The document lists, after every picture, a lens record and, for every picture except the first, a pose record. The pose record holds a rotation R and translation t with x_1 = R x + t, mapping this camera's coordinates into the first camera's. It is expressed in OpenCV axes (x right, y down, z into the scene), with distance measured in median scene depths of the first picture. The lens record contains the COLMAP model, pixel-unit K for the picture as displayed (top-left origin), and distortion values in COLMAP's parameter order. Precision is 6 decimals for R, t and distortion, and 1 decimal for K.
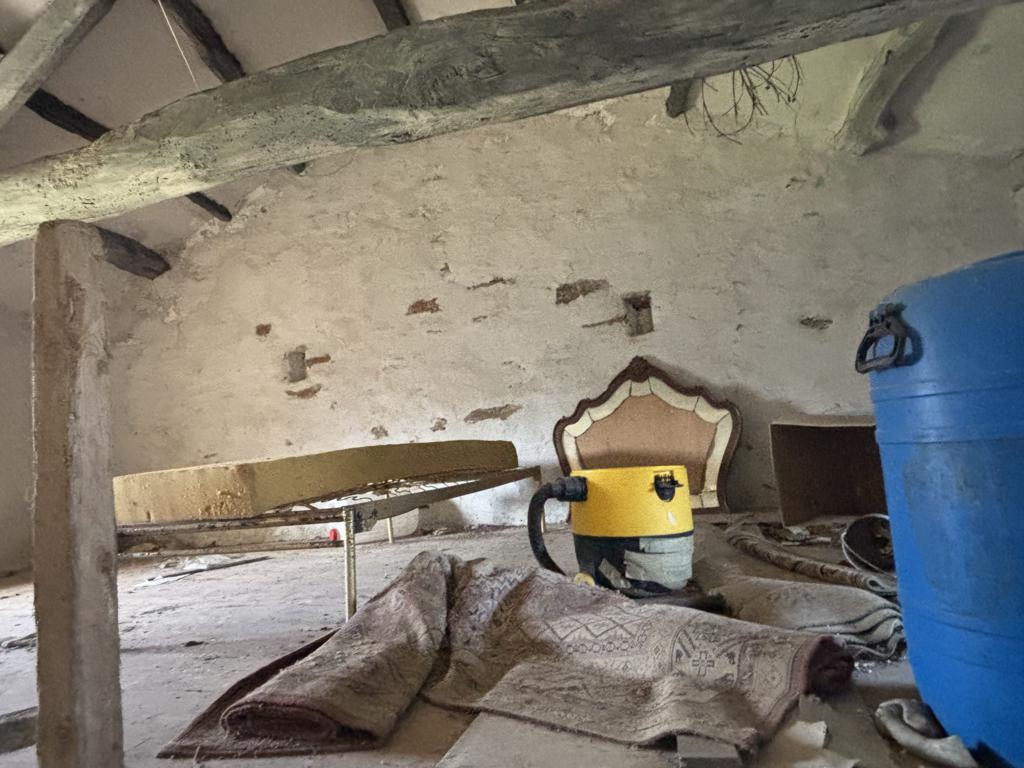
lens RADIAL K [[666.0, 0, 513.9], [0, 666.0, 384.9], [0, 0, 1]] dist [0.032541, -0.042178]
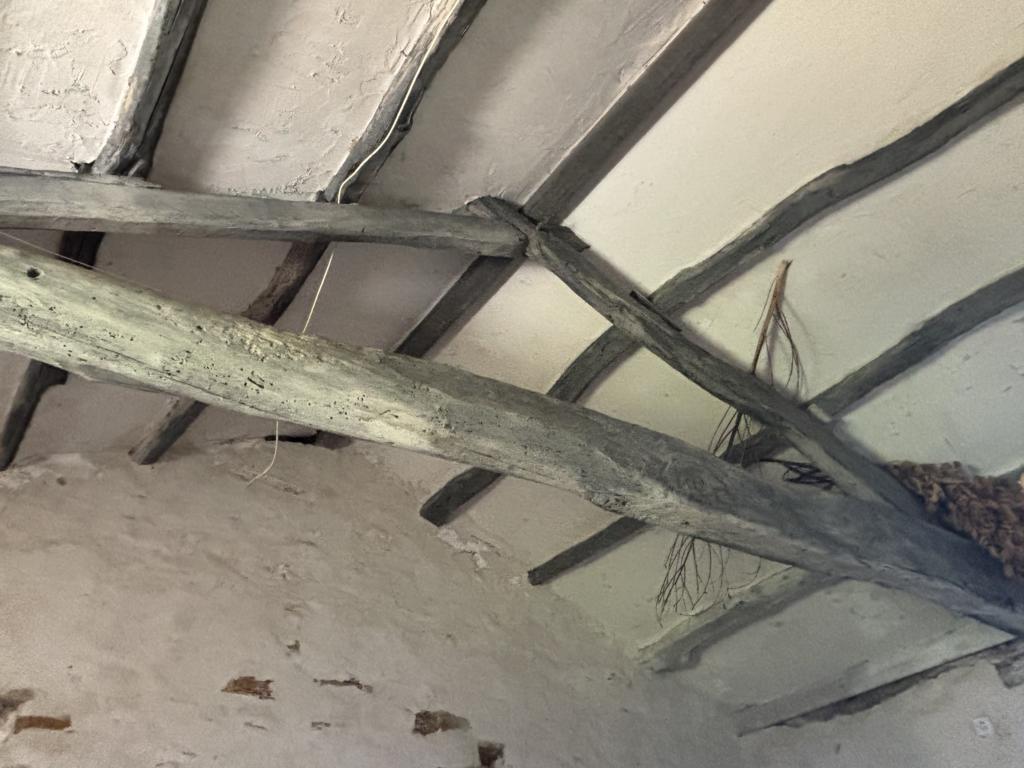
lens RADIAL K [[666.0, 0, 517.3], [0, 666.0, 389.8], [0, 0, 1]] dist [0.032541, -0.042178]
pose [[0.693470, 0.534585, 0.483029, -0.498970], [-0.080858, 0.723932, -0.685116, 0.140382], [-0.715934, 0.436051, 0.545251, 0.244286]]
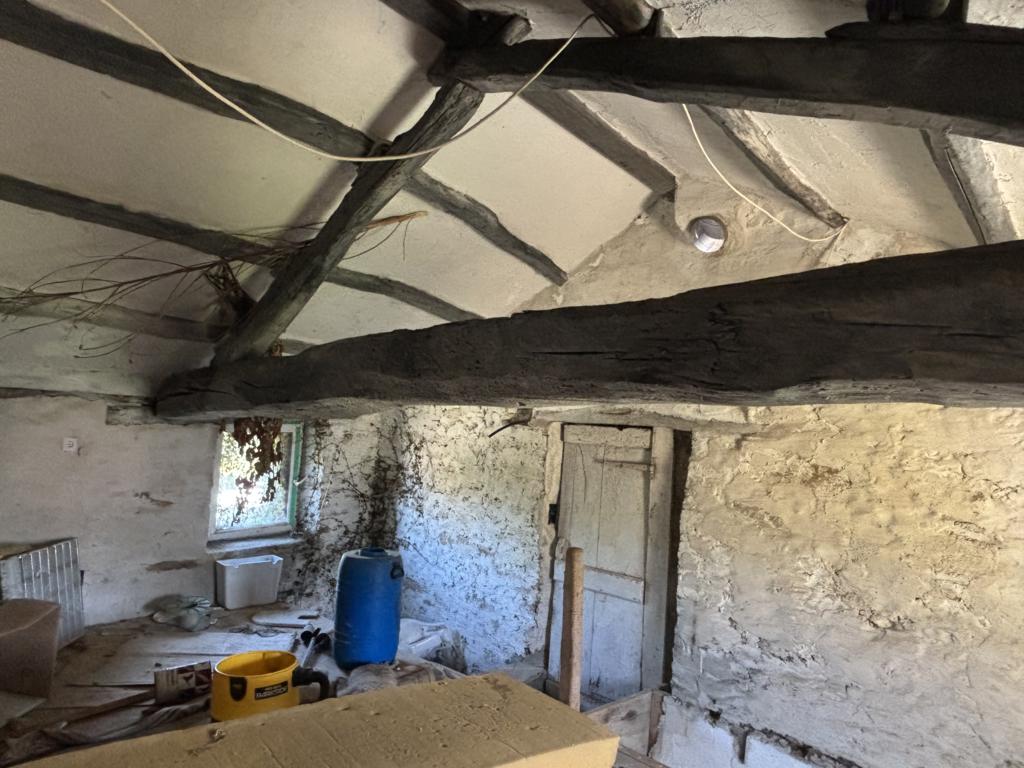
lens RADIAL K [[666.0, 0, 503.6], [0, 666.0, 380.9], [0, 0, 1]] dist [0.032541, -0.042178]
pose [[-0.855813, 0.088114, 0.509725, -0.540954], [-0.021637, 0.978425, -0.205464, -0.092050], [-0.516832, -0.186868, -0.835443, 1.038929]]
